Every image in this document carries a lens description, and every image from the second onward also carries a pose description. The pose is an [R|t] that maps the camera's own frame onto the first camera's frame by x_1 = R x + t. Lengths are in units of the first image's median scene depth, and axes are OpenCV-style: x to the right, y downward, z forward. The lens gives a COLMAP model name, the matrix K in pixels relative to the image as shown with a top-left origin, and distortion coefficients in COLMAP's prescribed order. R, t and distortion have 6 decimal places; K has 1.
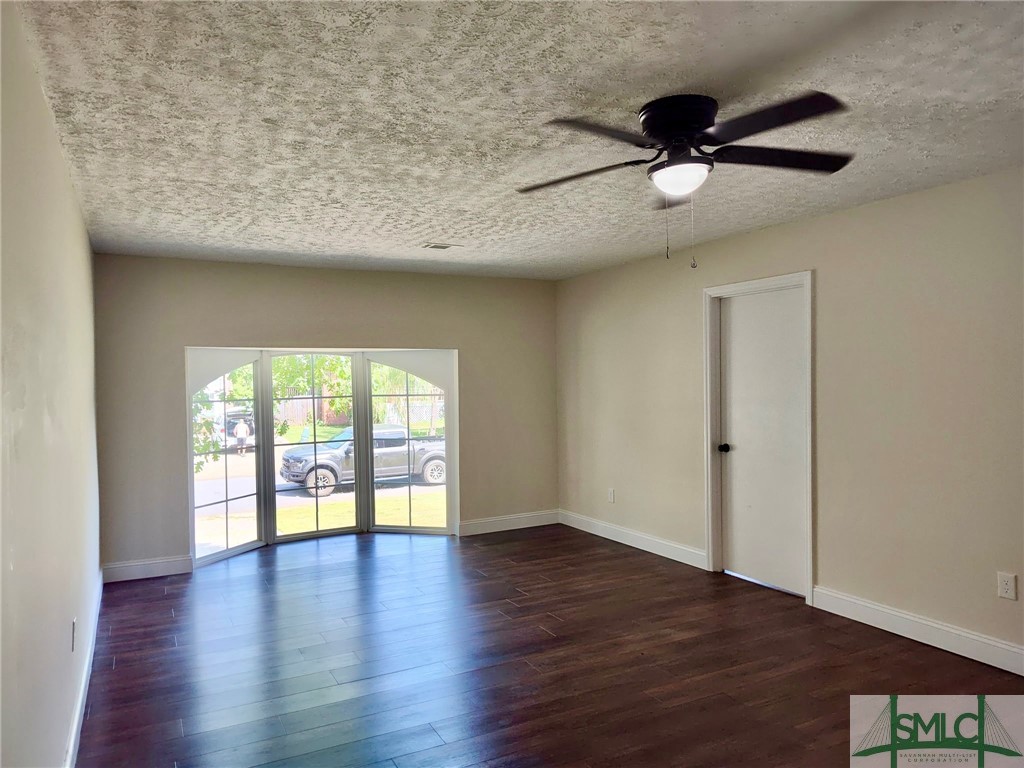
lens RADIAL K [[703.4, 0, 512.0], [0, 703.4, 384.0], [0, 0, 1]] dist [0.051617, -0.061879]
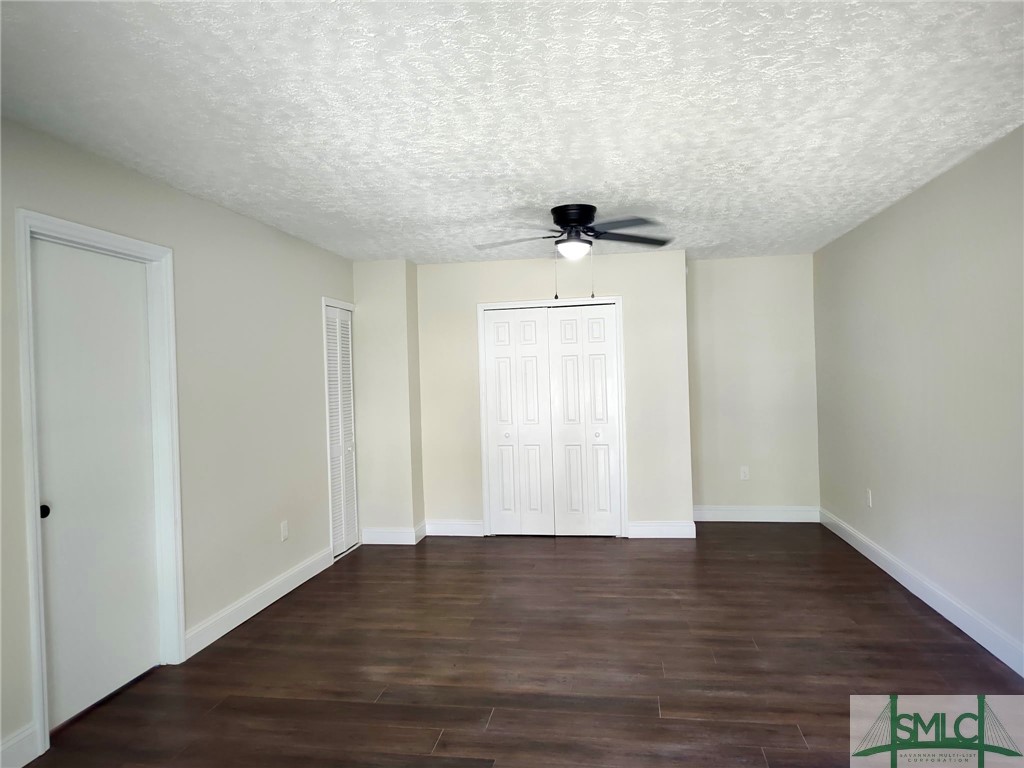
lens RADIAL K [[703.4, 0, 512.0], [0, 703.4, 384.0], [0, 0, 1]] dist [0.051617, -0.061879]
pose [[-0.798312, 0.033999, 0.601283, -0.426192], [0.051420, 0.998607, 0.011805, 0.011892], [-0.600044, 0.040342, -0.798949, 1.632217]]
